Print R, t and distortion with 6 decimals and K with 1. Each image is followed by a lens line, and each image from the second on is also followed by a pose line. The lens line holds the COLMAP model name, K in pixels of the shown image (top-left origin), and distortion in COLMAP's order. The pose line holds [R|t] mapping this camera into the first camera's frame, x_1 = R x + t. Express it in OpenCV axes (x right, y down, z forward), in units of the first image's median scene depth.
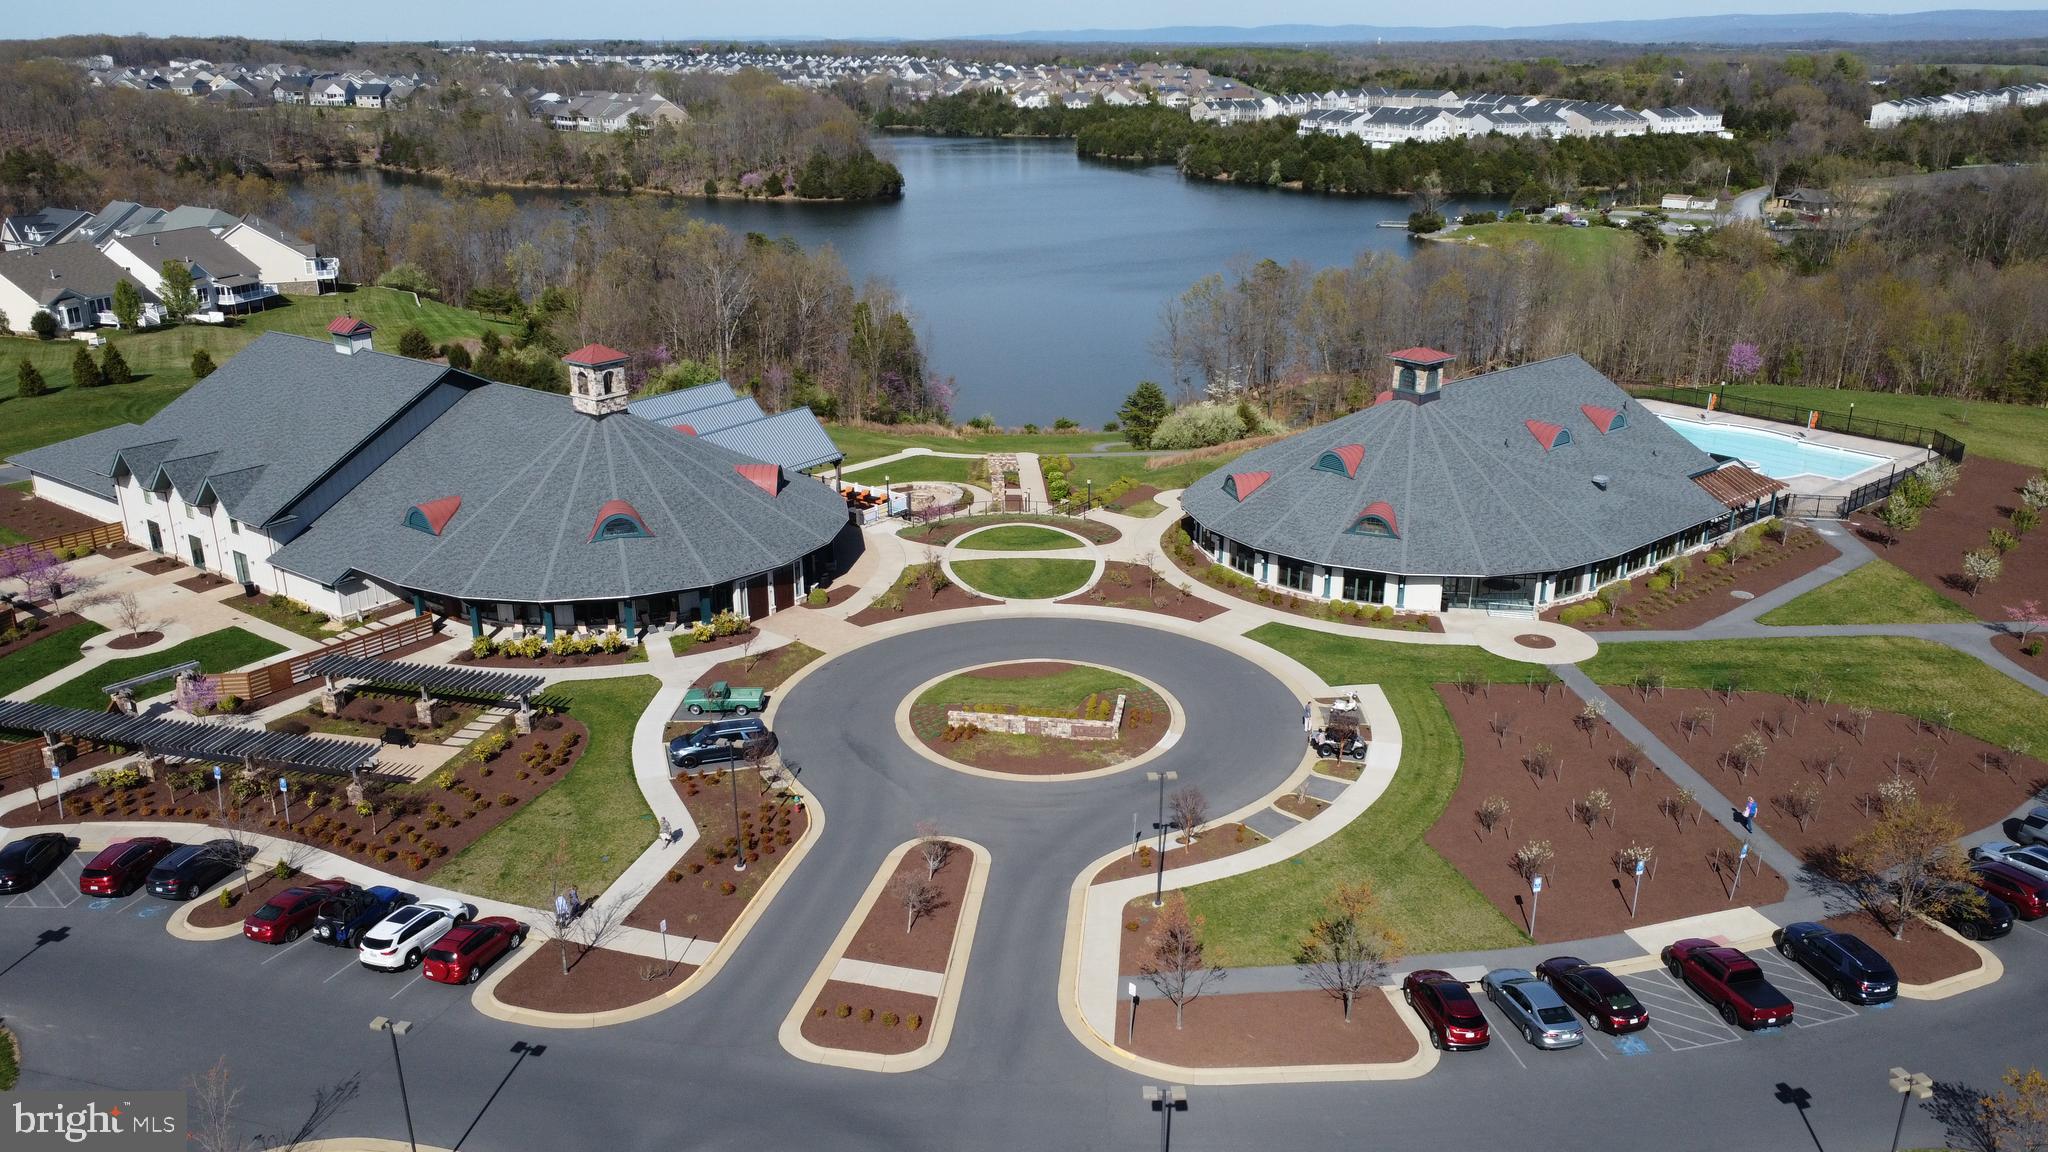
lens RADIAL K [[1521.7, 0, 1015.3], [0, 1521.7, 570.7], [0, 0, 1]] dist [-0.005614, 0.008012]
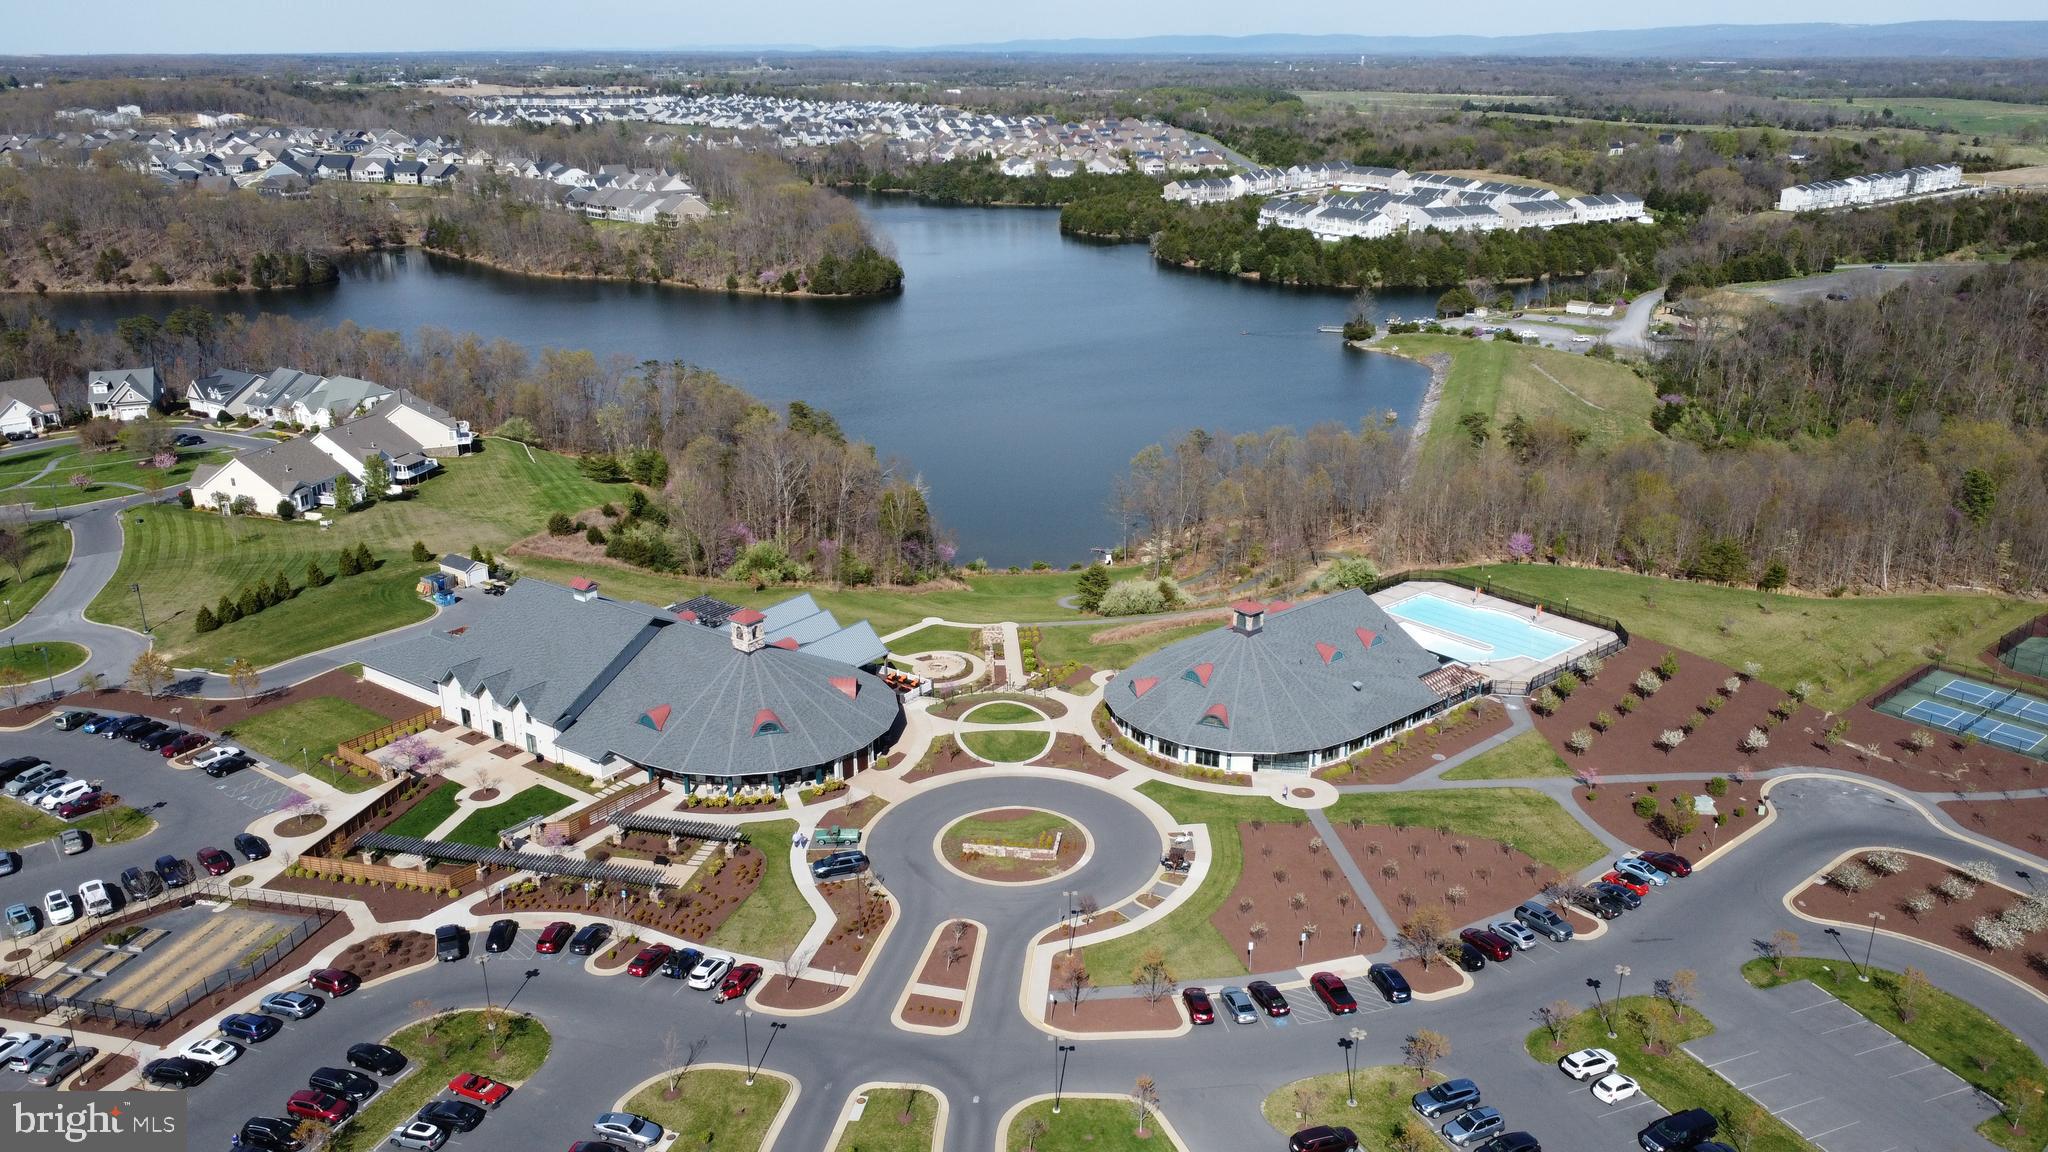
lens RADIAL K [[1521.7, 0, 1011.6], [0, 1521.7, 571.9], [0, 0, 1]] dist [-0.005614, 0.008012]
pose [[0.999988, -0.003081, 0.003771, 0.006728], [0.003094, 0.999989, -0.003479, -0.185282], [-0.003760, 0.003490, 0.999987, -0.669767]]
